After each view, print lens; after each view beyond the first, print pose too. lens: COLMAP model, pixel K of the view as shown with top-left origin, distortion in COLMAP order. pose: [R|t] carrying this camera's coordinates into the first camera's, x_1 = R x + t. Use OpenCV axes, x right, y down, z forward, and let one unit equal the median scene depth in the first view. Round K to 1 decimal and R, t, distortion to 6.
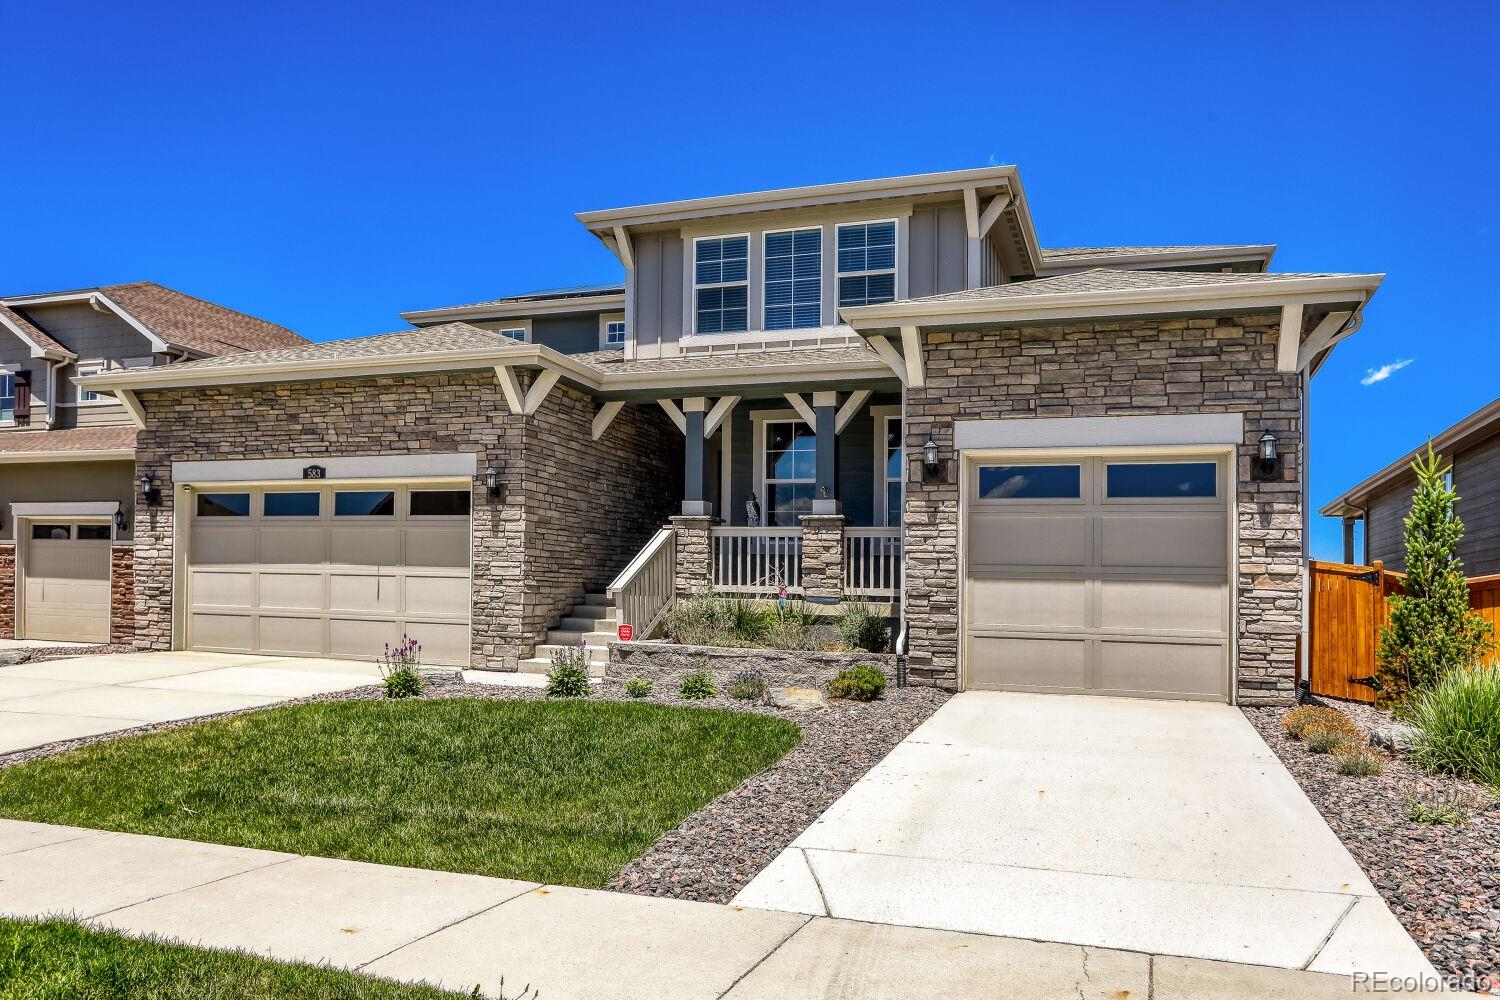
lens RADIAL K [[1063.2, 0, 887.1], [0, 1063.2, 616.3], [0, 0, 1]] dist [-0.020850, 0.030620]
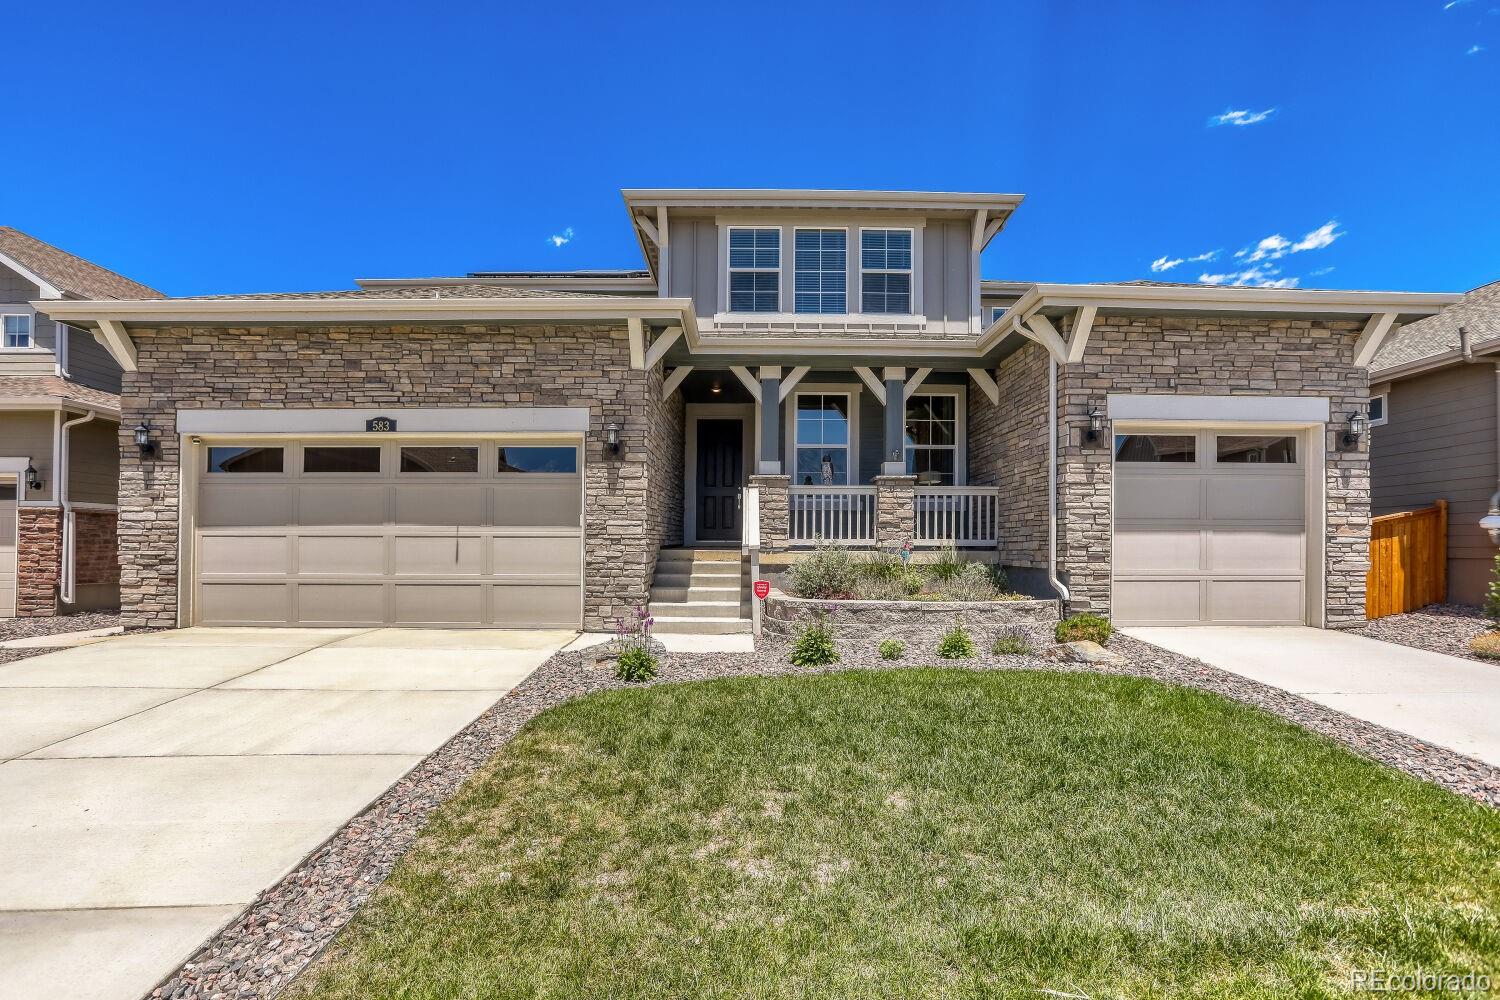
lens RADIAL K [[731.5, 0, 848.1], [0, 731.5, 539.4], [0, 0, 1]] dist [-0.044242, 0.017767]
pose [[0.943130, -0.020549, 0.331788, -0.380627], [0.025227, 0.999634, -0.009799, -0.021771], [-0.331465, 0.017612, 0.943303, 0.294716]]
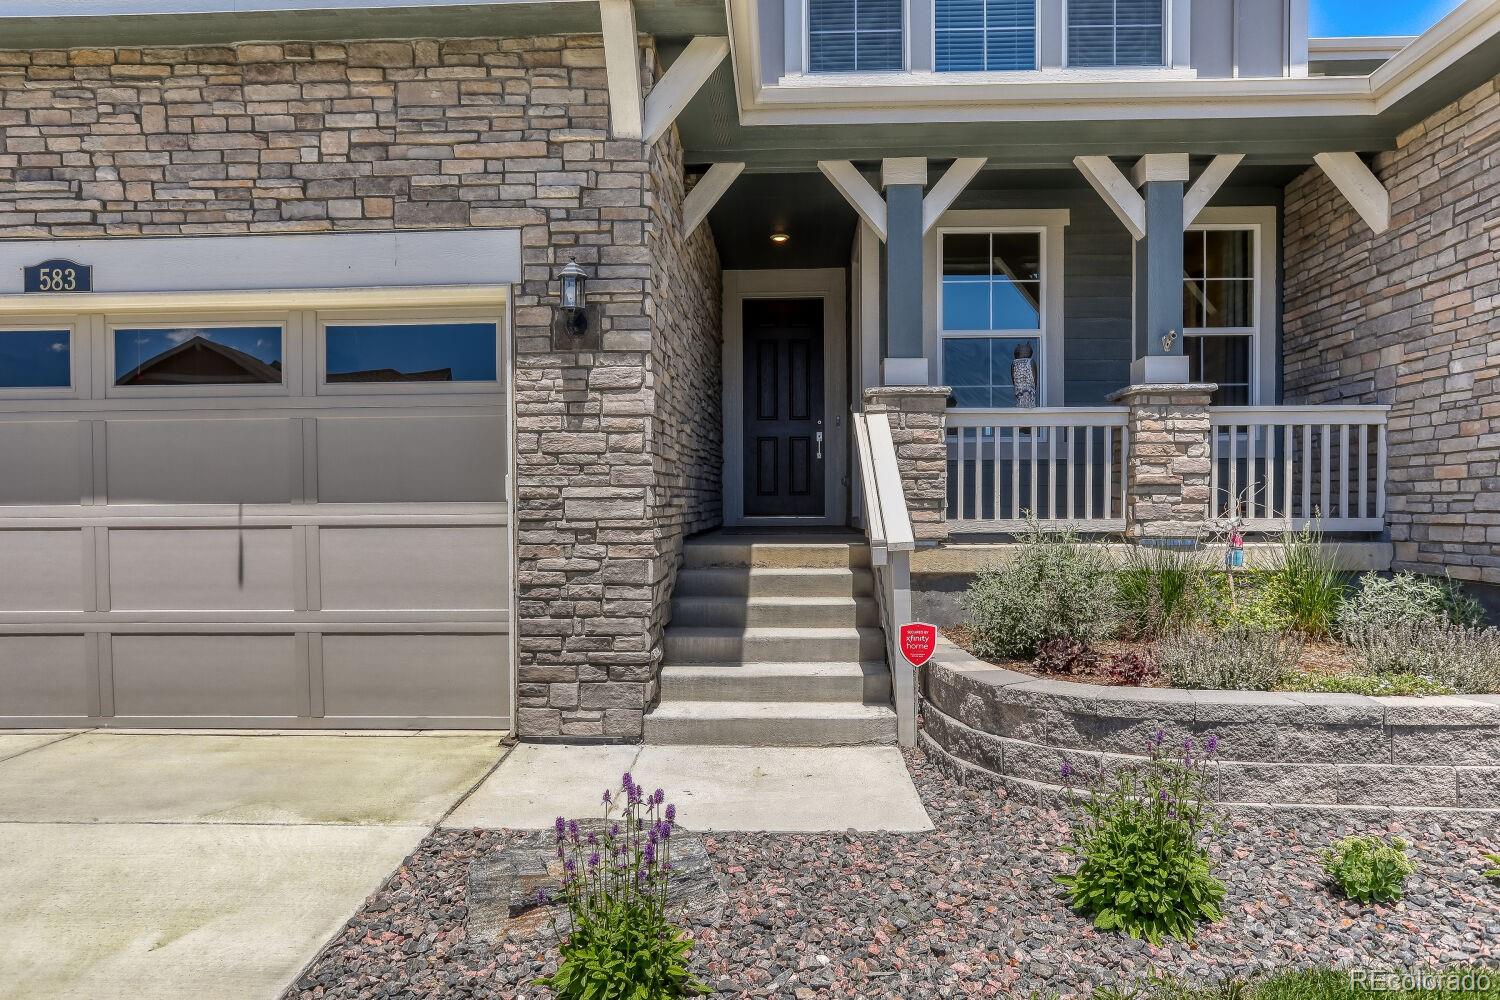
lens RADIAL K [[987.0, 0, 841.0], [0, 987.0, 524.8], [0, 0, 1]] dist [-0.018881, 0.018595]
pose [[0.967972, -0.035364, 0.248557, -0.359094], [0.033590, 0.999371, 0.011379, -0.036925], [-0.248803, -0.002666, 0.968551, 0.580541]]
